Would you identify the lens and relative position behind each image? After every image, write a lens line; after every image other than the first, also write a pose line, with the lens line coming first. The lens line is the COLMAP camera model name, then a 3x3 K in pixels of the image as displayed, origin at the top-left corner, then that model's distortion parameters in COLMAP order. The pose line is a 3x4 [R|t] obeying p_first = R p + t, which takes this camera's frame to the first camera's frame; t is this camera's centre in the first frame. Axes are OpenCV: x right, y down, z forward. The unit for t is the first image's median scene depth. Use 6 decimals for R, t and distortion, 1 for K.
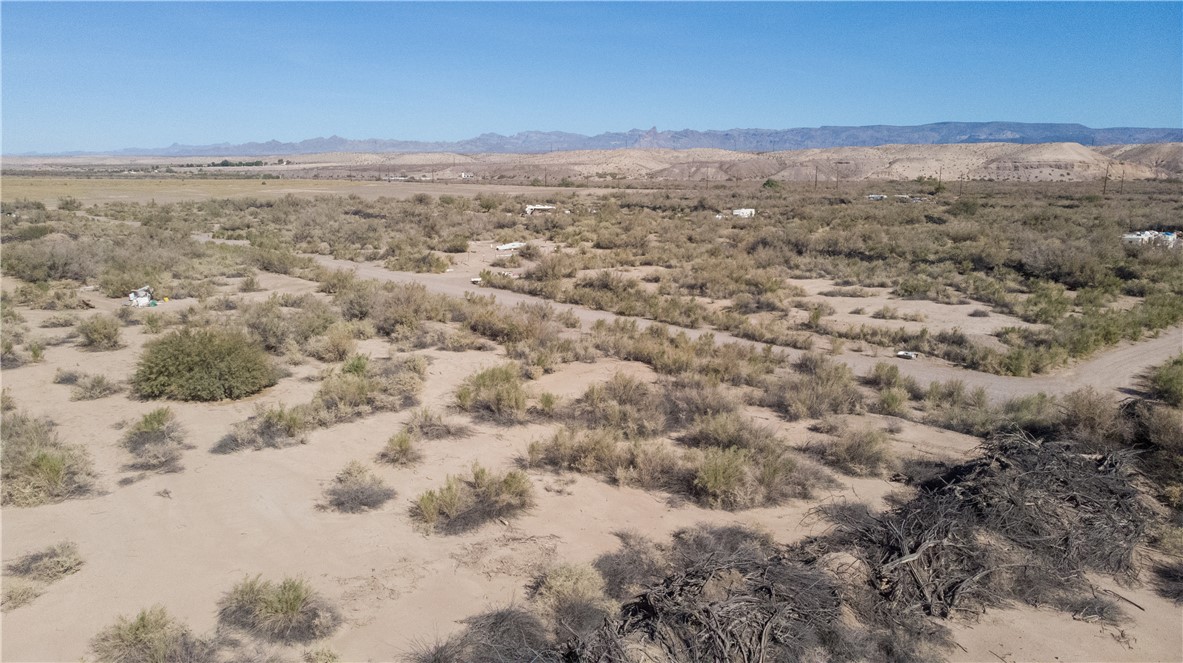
lens RADIAL K [[876.1, 0, 592.3], [0, 876.1, 328.5], [0, 0, 1]] dist [0.022470, 0.031717]
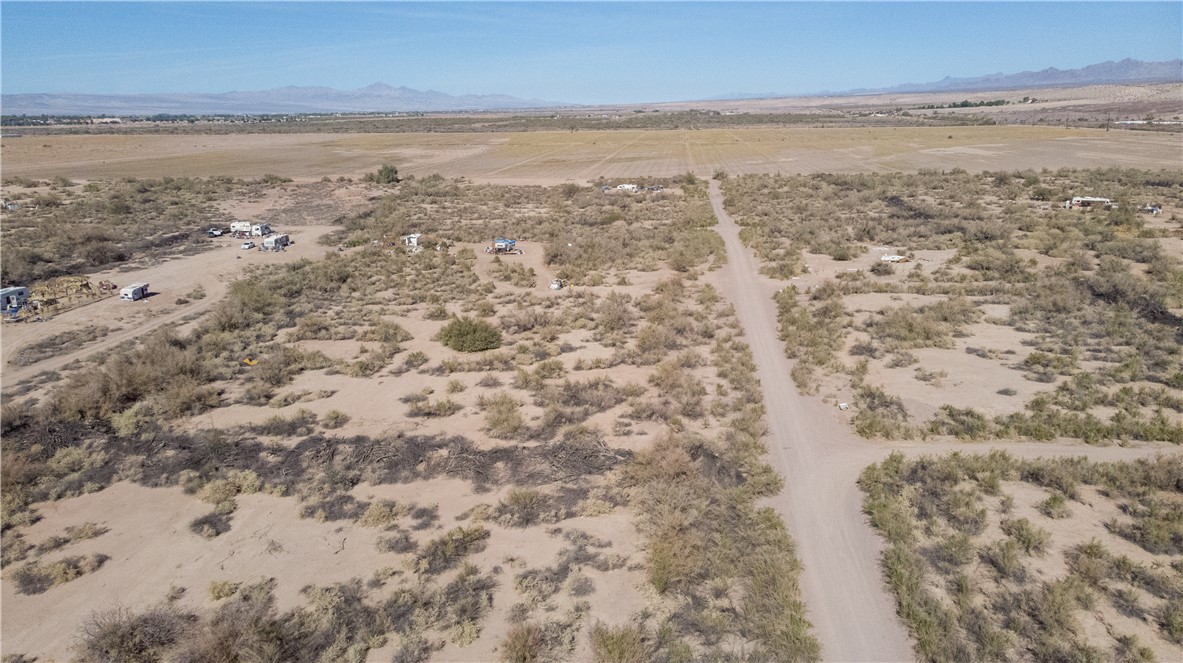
lens RADIAL K [[876.1, 0, 596.1], [0, 876.1, 336.7], [0, 0, 1]] dist [0.022470, 0.031717]
pose [[0.695106, 0.169234, -0.698704, 0.516823], [-0.111183, 0.985511, 0.128091, -0.105740], [0.710258, -0.011353, 0.703850, -0.128886]]
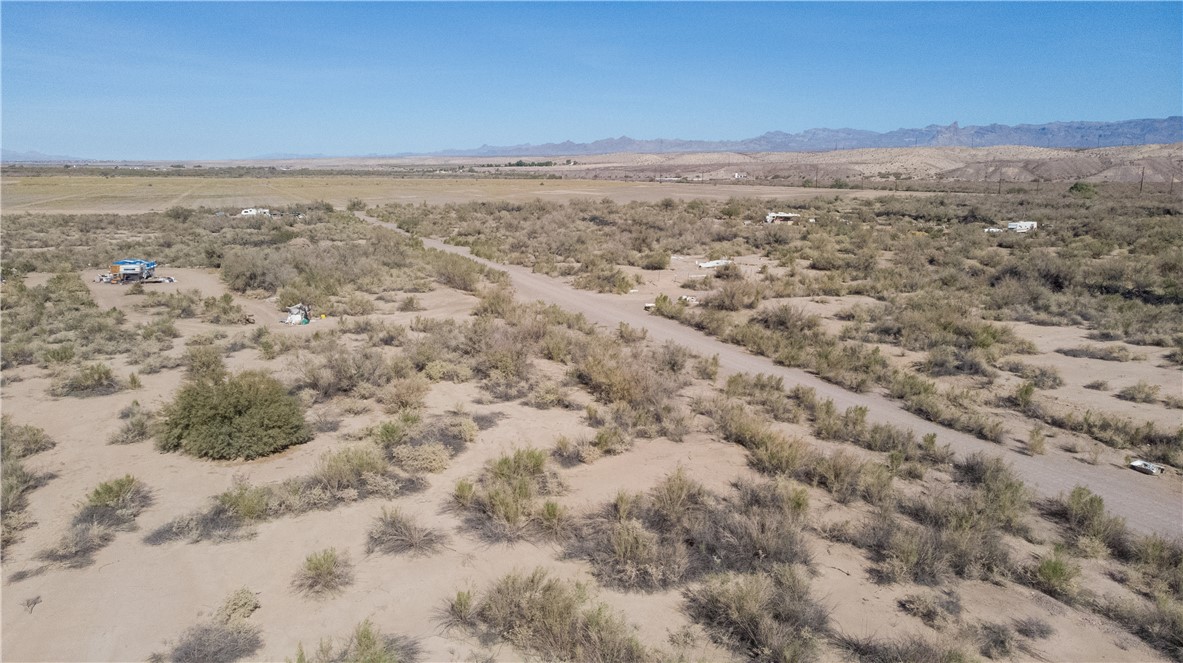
lens RADIAL K [[876.1, 0, 592.4], [0, 876.1, 321.8], [0, 0, 1]] dist [0.022470, 0.031717]
pose [[0.951026, 0.054962, -0.304185, 0.073093], [-0.056760, 0.998384, 0.002935, -0.030959], [0.303855, 0.014474, 0.952608, 0.093422]]
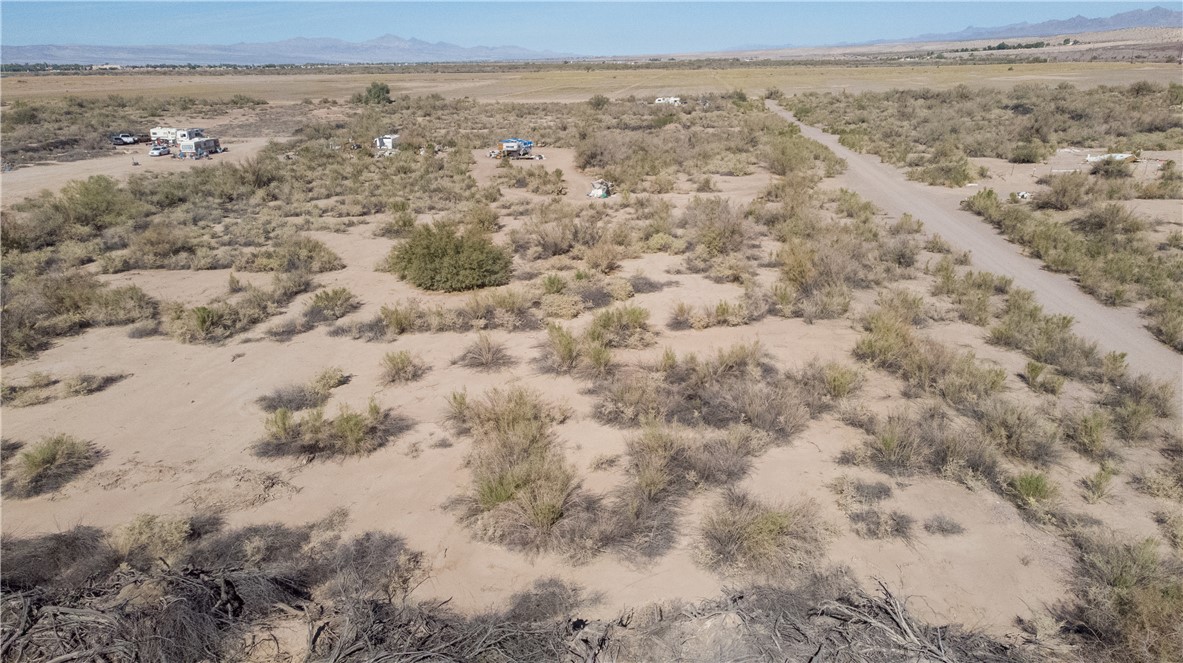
lens RADIAL K [[876.1, 0, 593.8], [0, 876.1, 332.7], [0, 0, 1]] dist [0.022470, 0.031717]
pose [[0.683586, 0.203267, -0.700994, 0.191983], [-0.112214, 0.978287, 0.174246, -0.031517], [0.721192, -0.040451, 0.691553, 0.136976]]
